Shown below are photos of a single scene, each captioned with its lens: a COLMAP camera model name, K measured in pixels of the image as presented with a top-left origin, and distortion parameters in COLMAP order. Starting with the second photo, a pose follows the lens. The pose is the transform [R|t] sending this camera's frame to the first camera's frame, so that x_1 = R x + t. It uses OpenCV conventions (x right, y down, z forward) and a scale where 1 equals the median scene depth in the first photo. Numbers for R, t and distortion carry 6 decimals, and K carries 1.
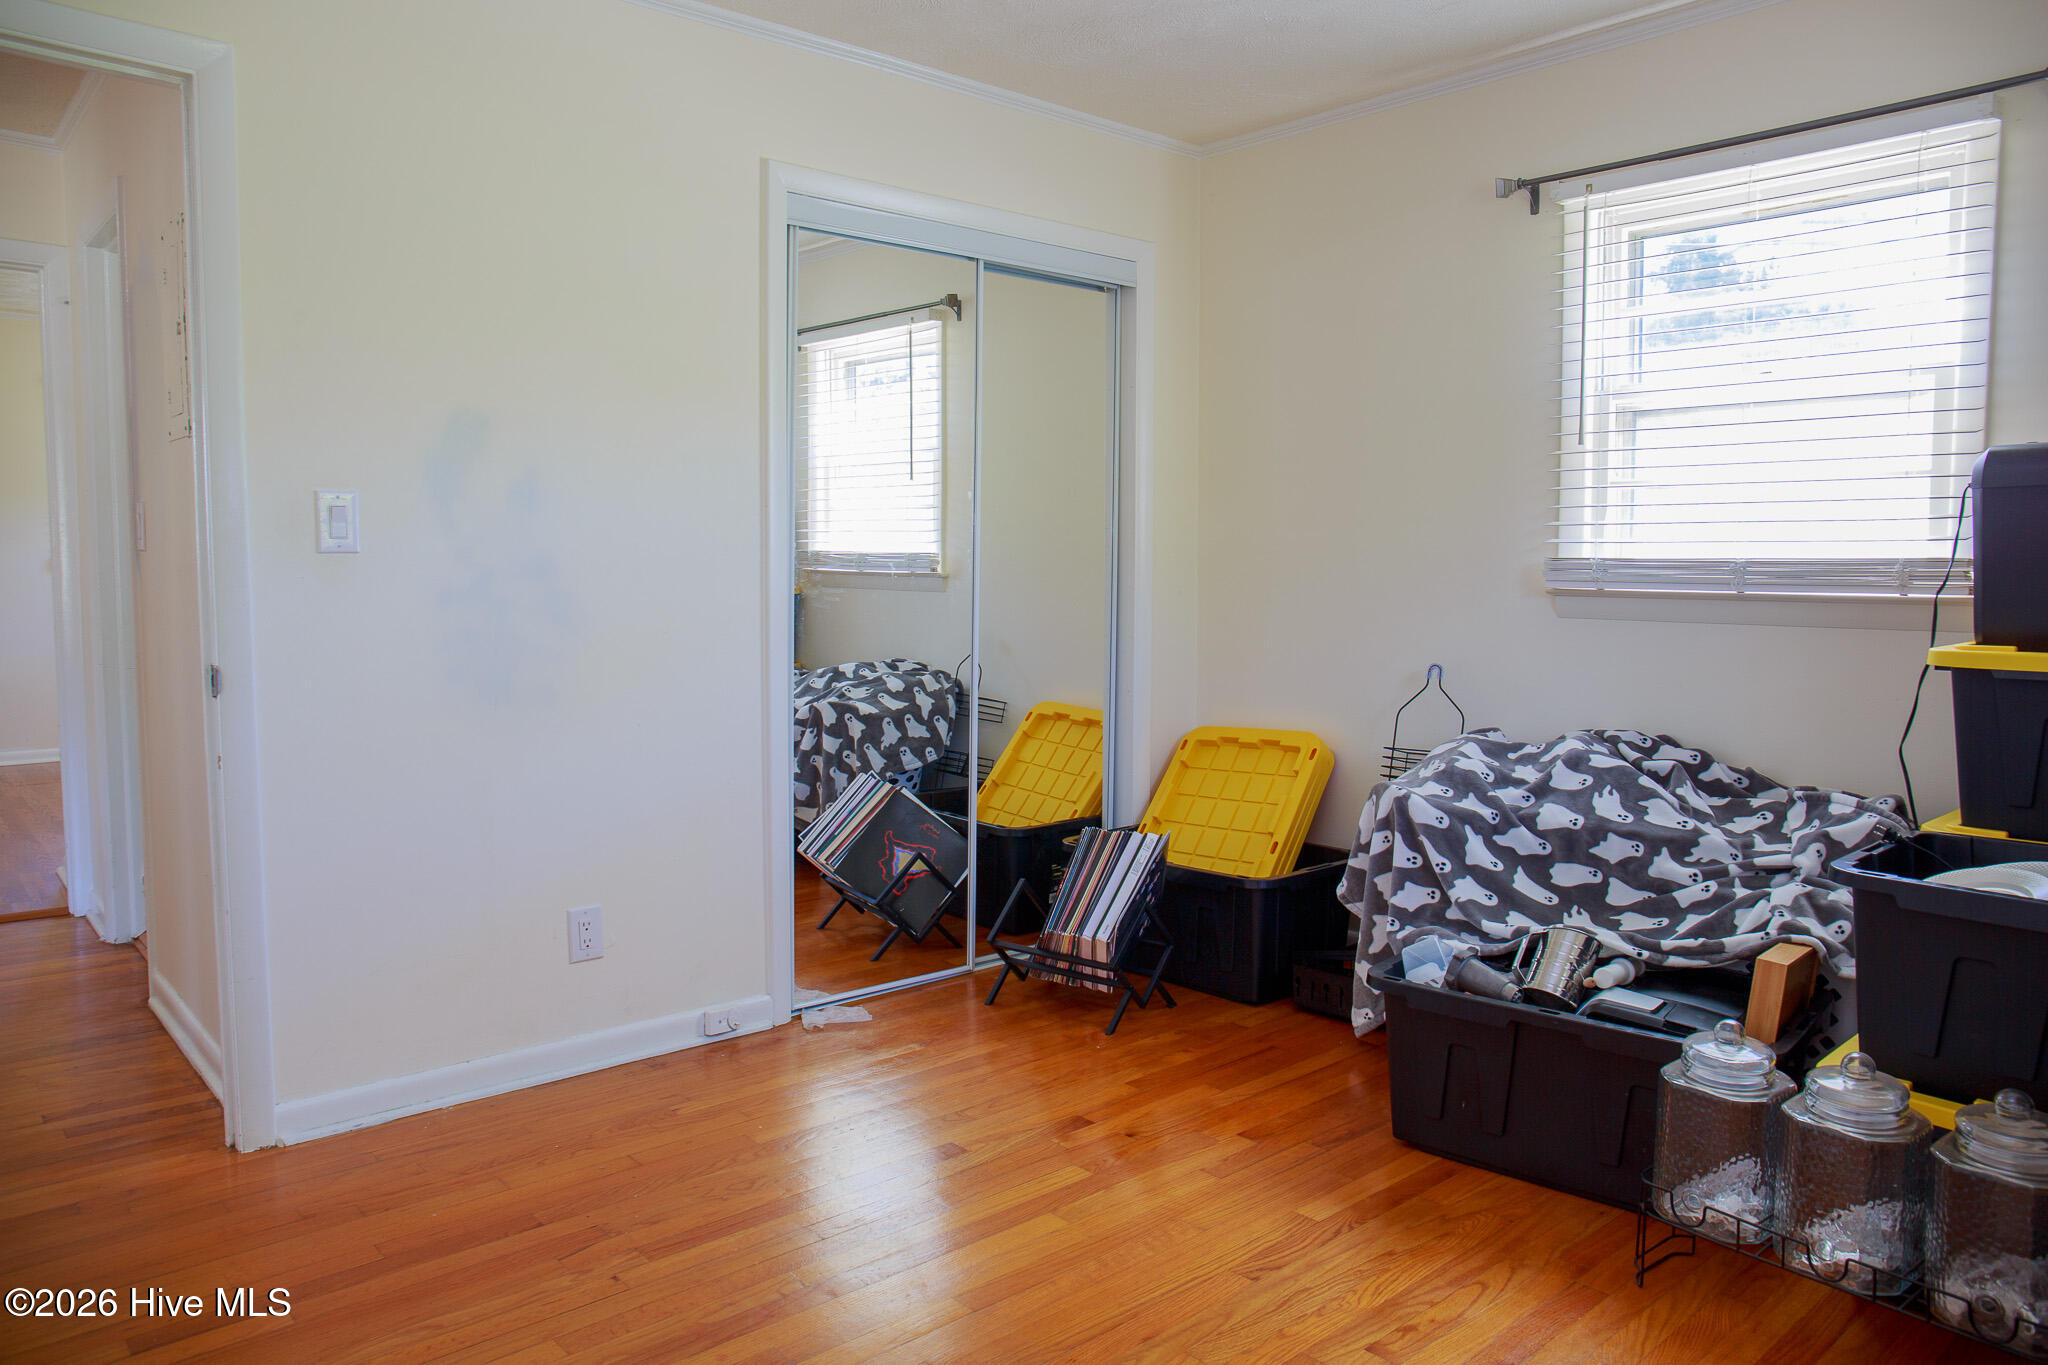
lens RADIAL K [[1444.9, 0, 1034.8], [0, 1444.9, 665.2], [0, 0, 1]] dist [-0.106895, 0.087409]
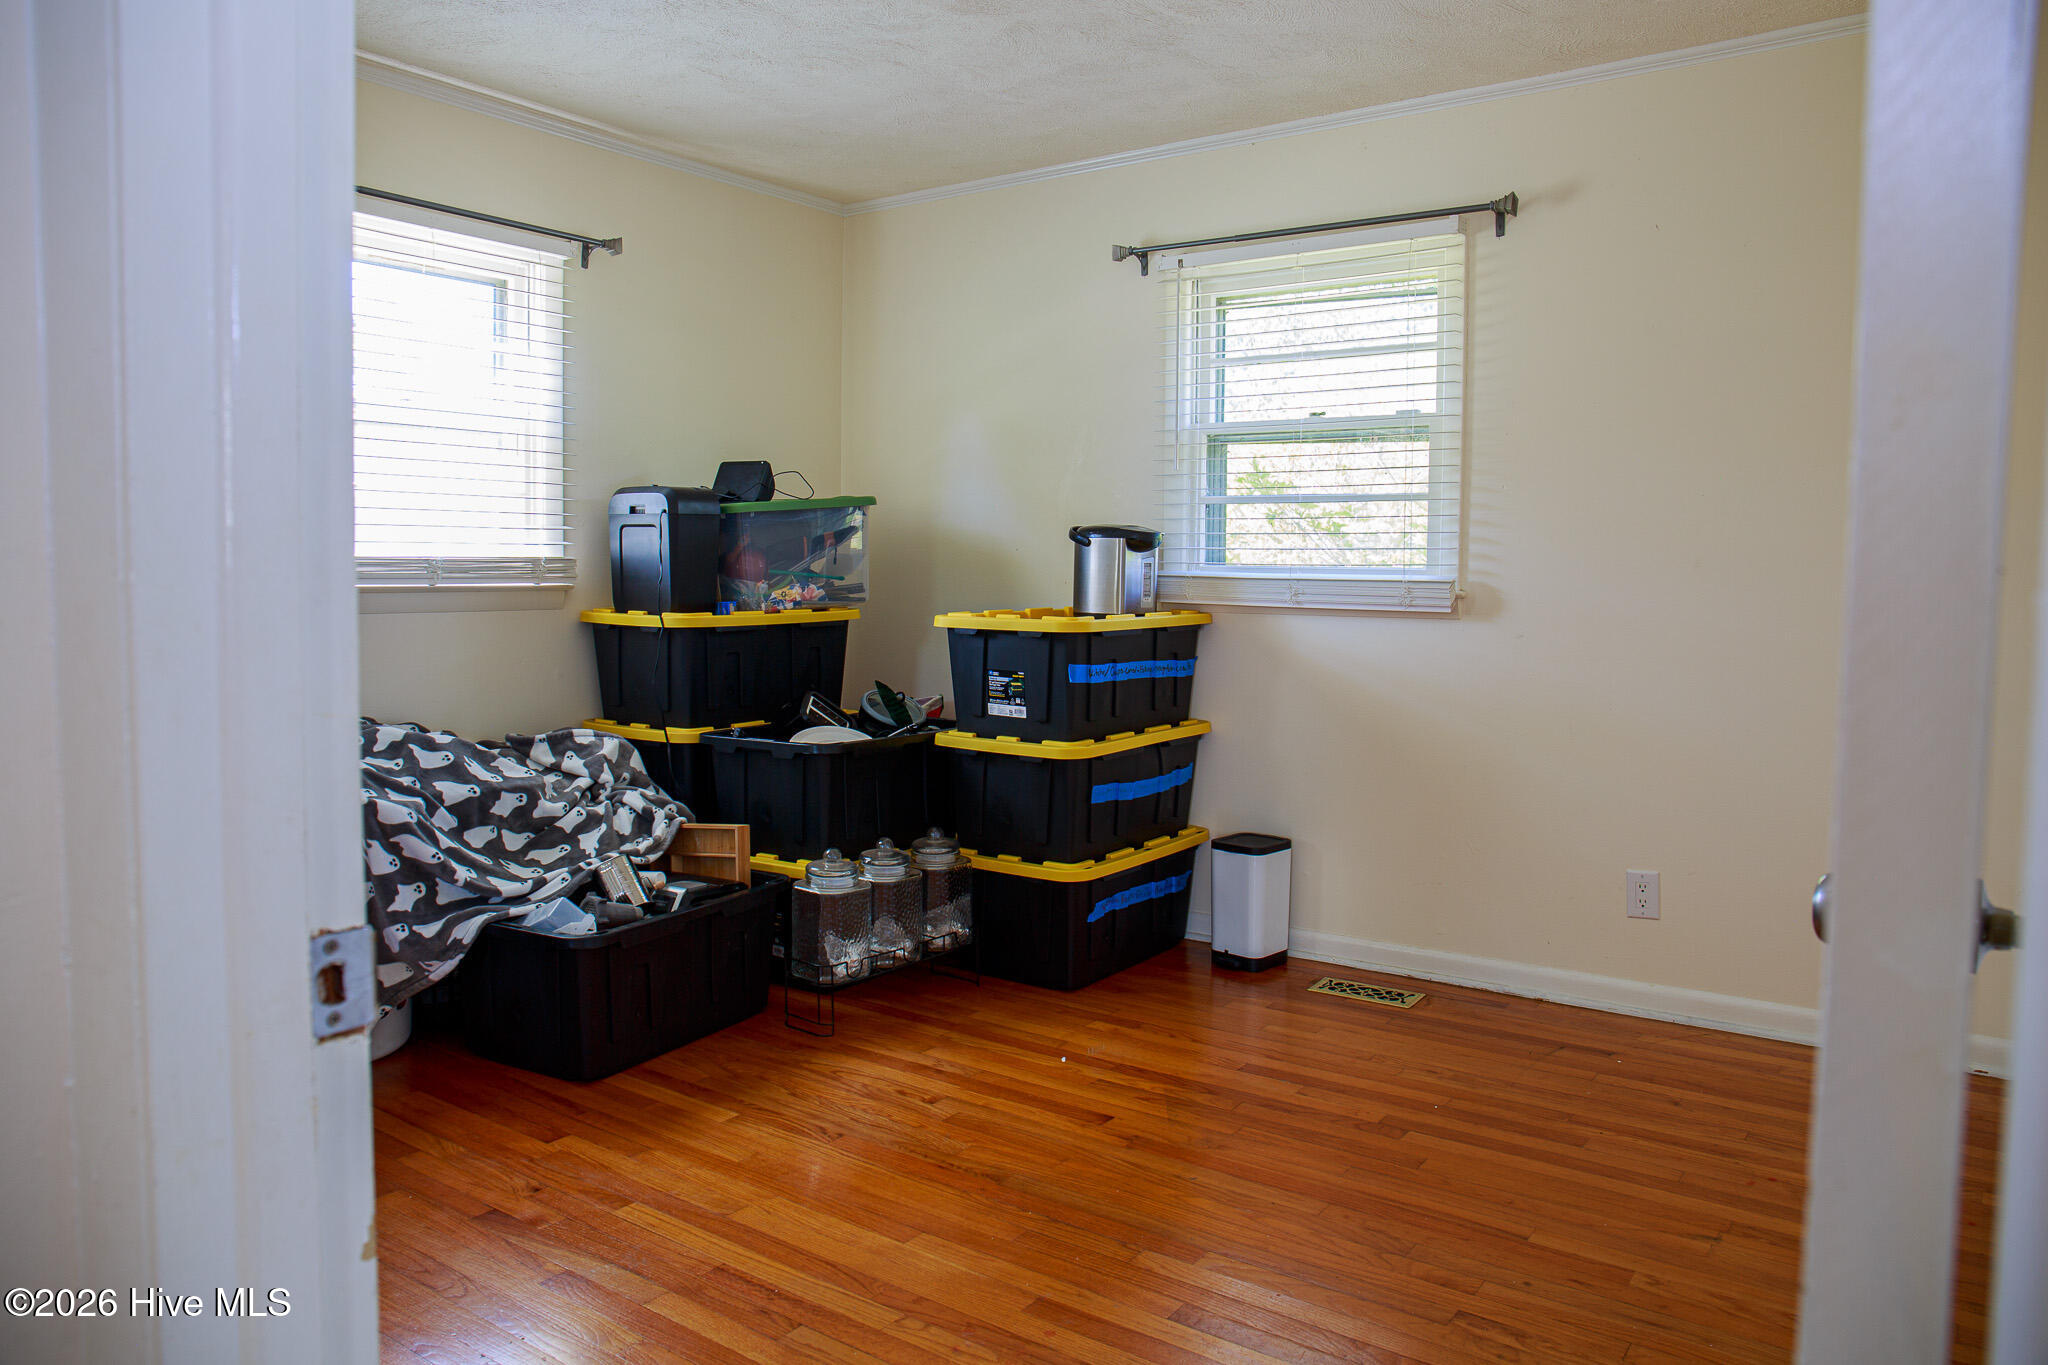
lens RADIAL K [[1444.9, 0, 1034.8], [0, 1444.9, 665.2], [0, 0, 1]] dist [-0.106895, 0.087409]
pose [[-0.249687, -0.073153, 0.965560, -0.885986], [0.057819, 0.994237, 0.090277, -0.071047], [-0.966599, 0.078369, -0.244018, 0.908141]]
